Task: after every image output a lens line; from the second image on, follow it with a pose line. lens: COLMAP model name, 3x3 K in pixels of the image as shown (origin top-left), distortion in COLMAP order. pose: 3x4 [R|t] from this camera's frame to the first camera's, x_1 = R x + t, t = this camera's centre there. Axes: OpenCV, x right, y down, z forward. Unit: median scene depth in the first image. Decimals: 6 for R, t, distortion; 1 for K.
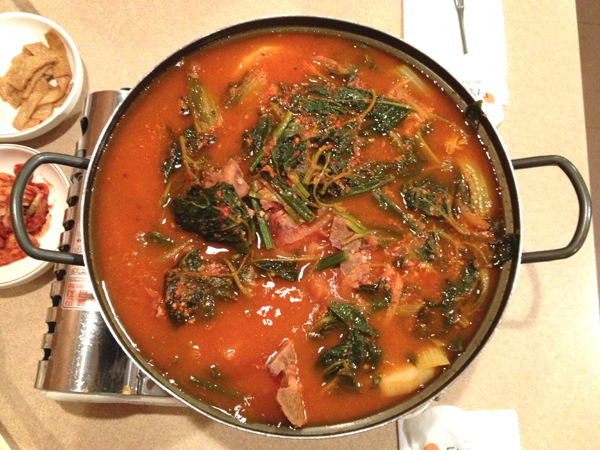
lens RADIAL K [[552.0, 0, 299.1], [0, 552.0, 229.6], [0, 0, 1]] dist [0.016550, 0.000000]
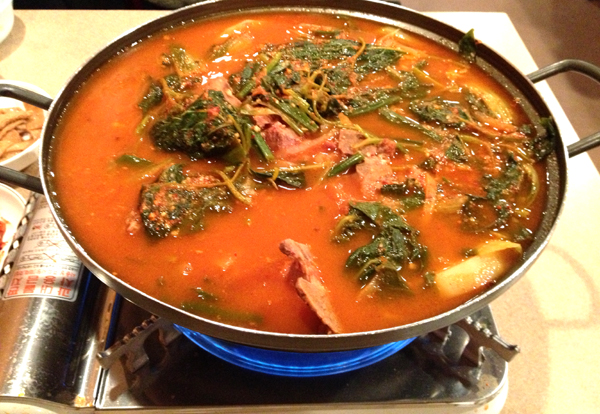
lens RADIAL K [[564.1, 0, 302.6], [0, 564.1, 193.6], [0, 0, 1]] dist [-0.009156, 0.000000]
pose [[0.993855, -0.089344, 0.065339, -0.062393], [0.109642, 0.875571, -0.470483, 0.477081], [-0.015174, 0.474756, 0.879987, 0.275670]]
